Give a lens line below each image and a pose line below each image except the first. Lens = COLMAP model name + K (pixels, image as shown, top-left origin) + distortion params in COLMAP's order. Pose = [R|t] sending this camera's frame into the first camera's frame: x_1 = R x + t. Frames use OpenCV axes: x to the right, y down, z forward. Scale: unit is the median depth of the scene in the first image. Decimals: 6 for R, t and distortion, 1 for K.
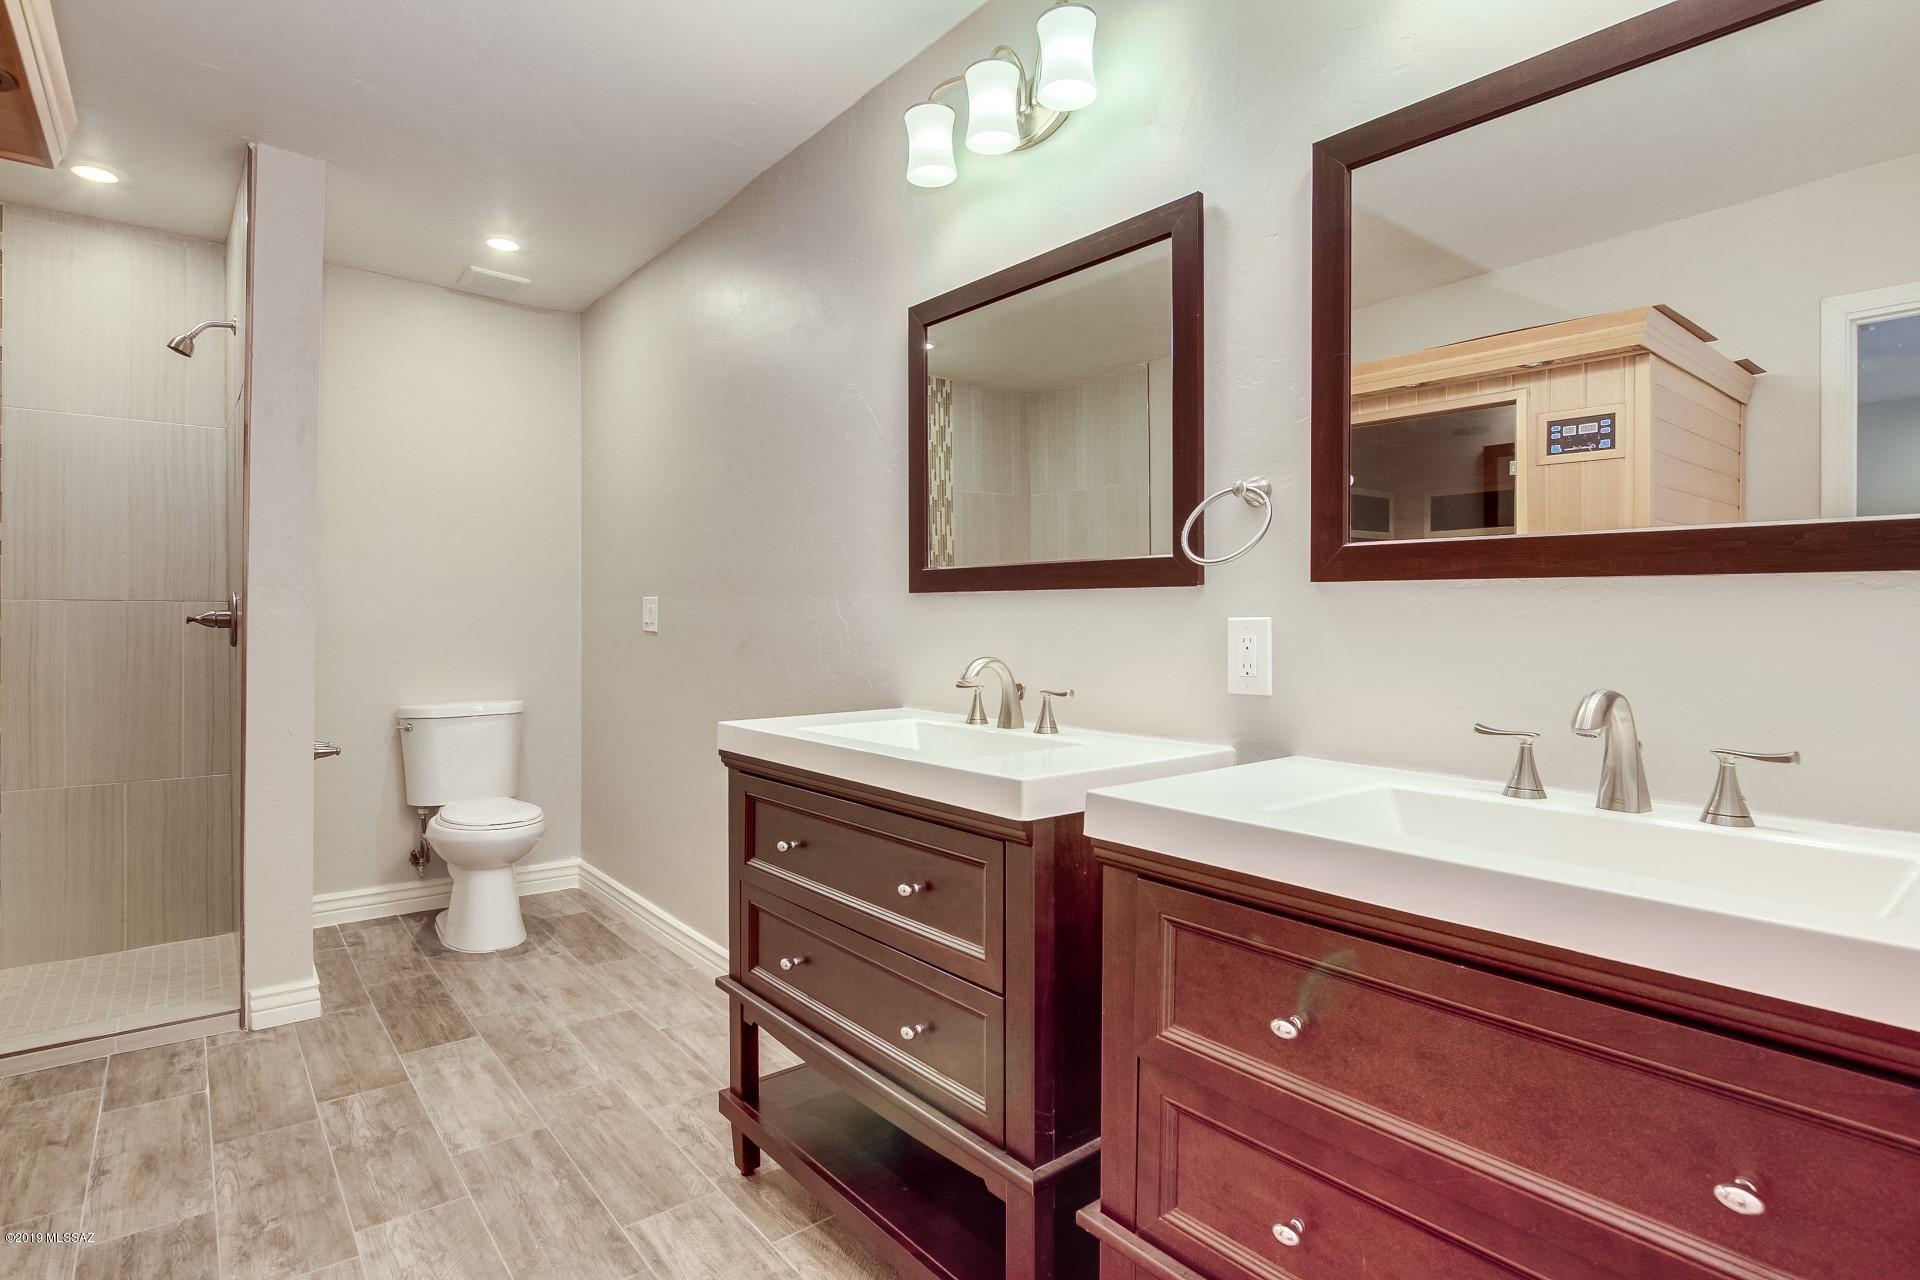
lens RADIAL K [[971.3, 0, 960.7], [0, 971.3, 619.9], [0, 0, 1]] dist [-0.014047, -0.000572]
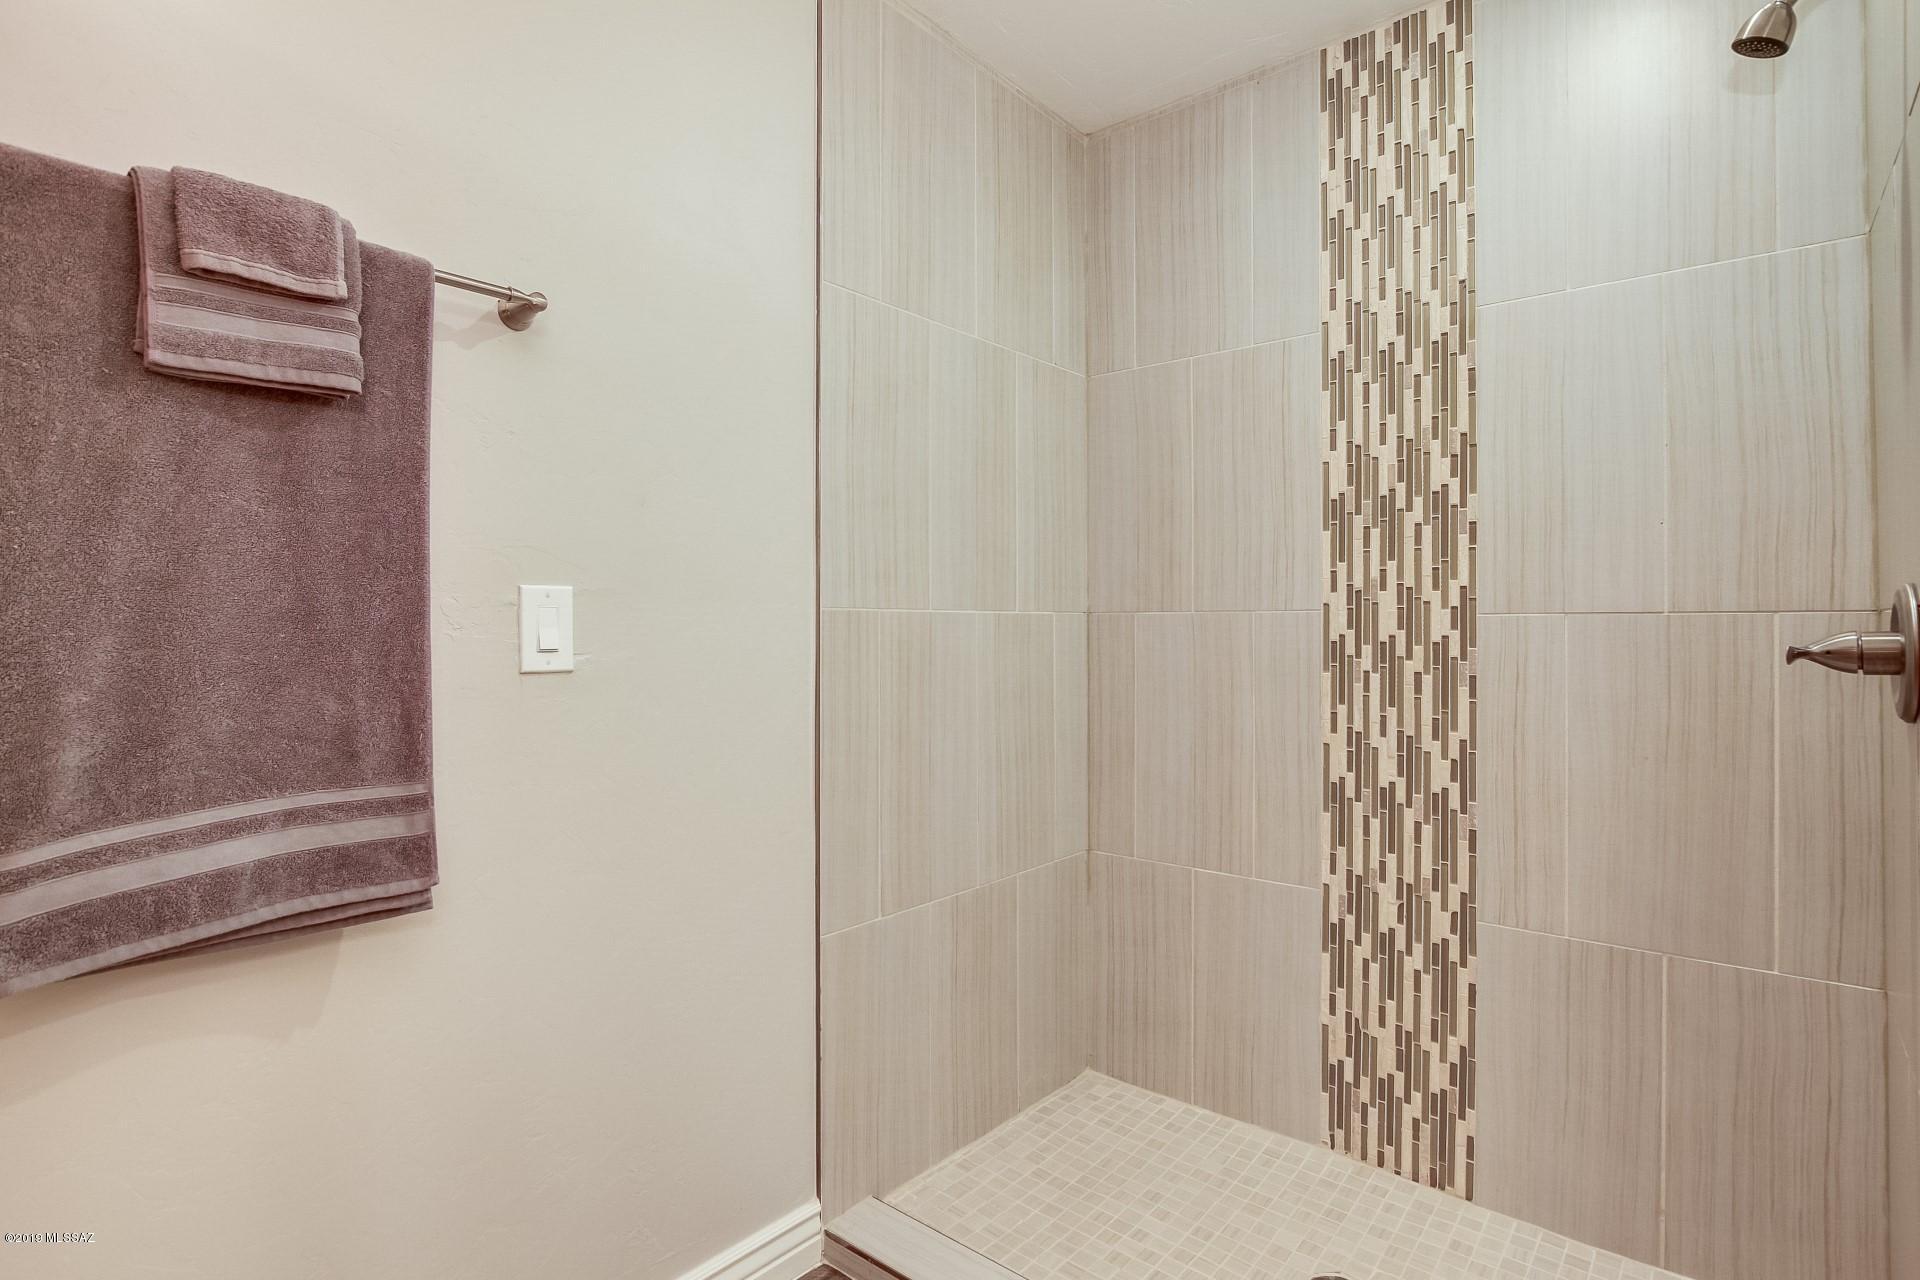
lens RADIAL K [[972.5, 0, 960.1], [0, 972.5, 631.1], [0, 0, 1]] dist [-0.003407, -0.000300]
pose [[0.192538, -0.009767, -0.981241, -0.416747], [-0.003430, 0.999938, -0.010626, -0.003587], [0.981284, 0.005411, 0.192492, 0.513809]]
